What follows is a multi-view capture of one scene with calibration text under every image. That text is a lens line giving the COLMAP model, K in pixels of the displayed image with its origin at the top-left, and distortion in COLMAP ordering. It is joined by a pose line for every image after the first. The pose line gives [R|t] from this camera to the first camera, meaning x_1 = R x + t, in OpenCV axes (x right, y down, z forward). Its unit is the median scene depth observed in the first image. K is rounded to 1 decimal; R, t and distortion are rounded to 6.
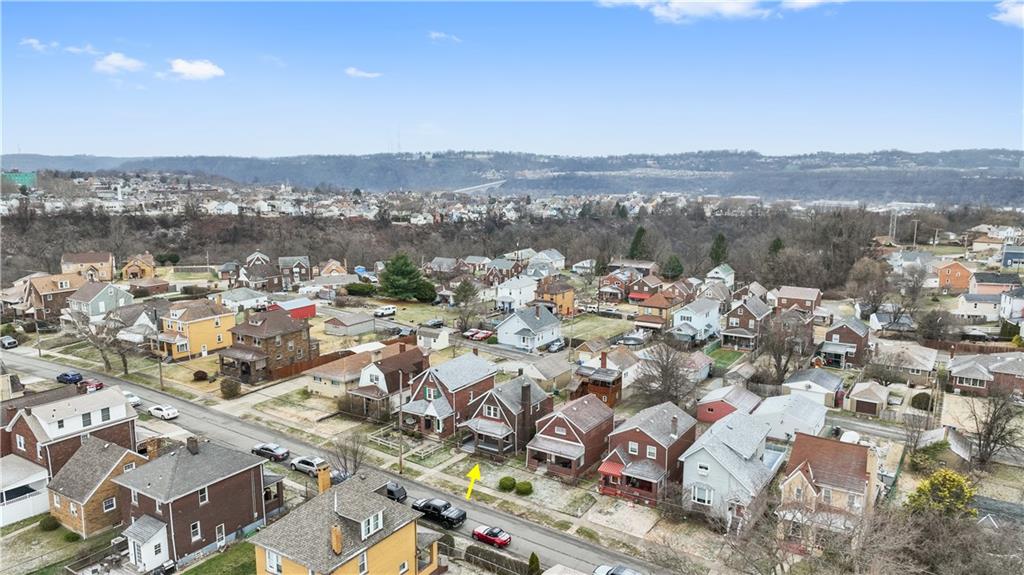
lens RADIAL K [[726.1, 0, 512.0], [0, 726.1, 287.5], [0, 0, 1]] dist [0.003756, 0.006256]
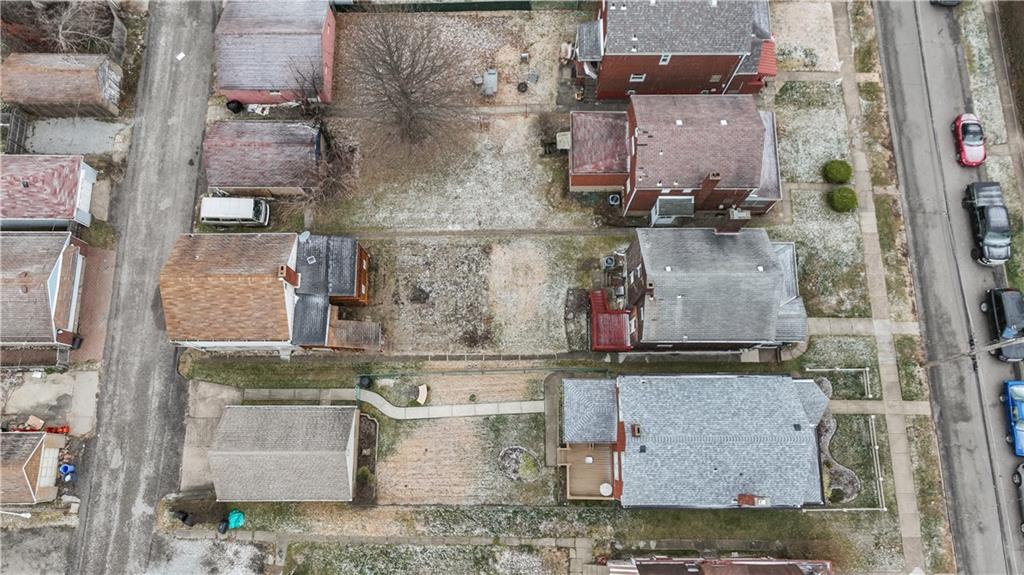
lens RADIAL K [[726.1, 0, 512.0], [0, 726.1, 287.5], [0, 0, 1]] dist [0.003756, 0.006256]
pose [[-0.549212, -0.814885, 0.185279, -0.023871], [0.138709, 0.129744, 0.981798, -0.330951], [-0.824091, 0.564915, 0.041775, 1.057756]]
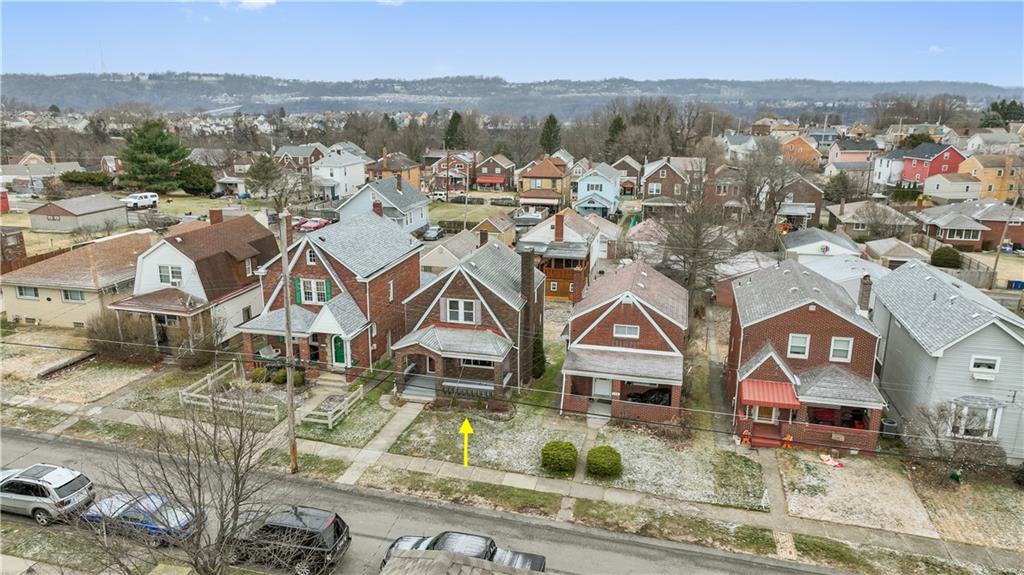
lens RADIAL K [[726.1, 0, 512.0], [0, 726.1, 287.5], [0, 0, 1]] dist [0.003756, 0.006256]
pose [[0.941393, -0.081740, 0.327259, -0.142289], [0.051484, 0.993646, 0.100088, 0.102750], [-0.333360, -0.077374, 0.939619, 0.507430]]
